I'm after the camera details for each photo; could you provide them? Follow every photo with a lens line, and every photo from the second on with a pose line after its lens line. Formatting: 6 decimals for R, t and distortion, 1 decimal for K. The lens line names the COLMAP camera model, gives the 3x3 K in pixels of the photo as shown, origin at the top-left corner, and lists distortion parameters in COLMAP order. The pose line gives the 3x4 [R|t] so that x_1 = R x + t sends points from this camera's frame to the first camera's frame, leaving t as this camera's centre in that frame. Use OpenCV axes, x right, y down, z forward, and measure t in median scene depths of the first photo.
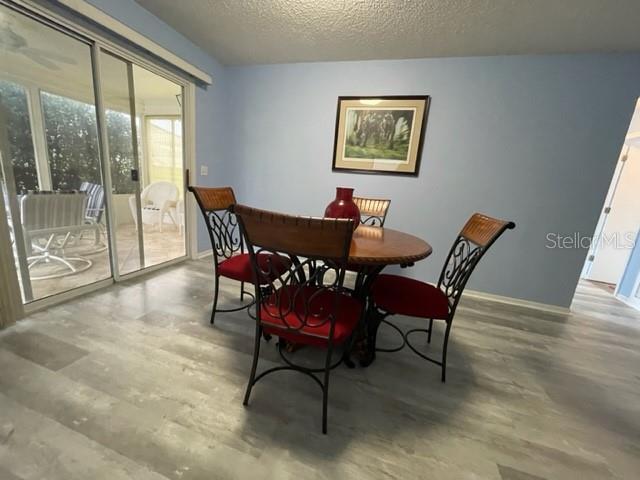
lens RADIAL K [[258.8, 0, 316.7], [0, 258.8, 240.2], [0, 0, 1]] dist [0.001214, -0.000423]
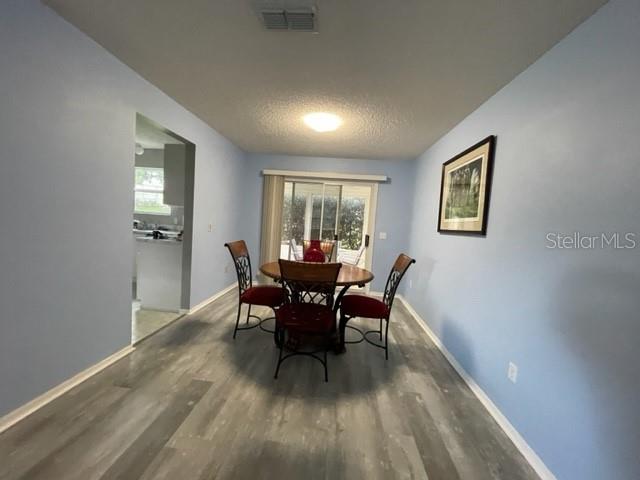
lens RADIAL K [[258.8, 0, 316.7], [0, 258.8, 240.2], [0, 0, 1]] dist [0.001214, -0.000423]
pose [[0.214081, -0.006819, -0.976792, 1.025847], [-0.253338, 0.965372, -0.062263, -0.068756], [0.943392, 0.260788, 0.204940, 0.406166]]
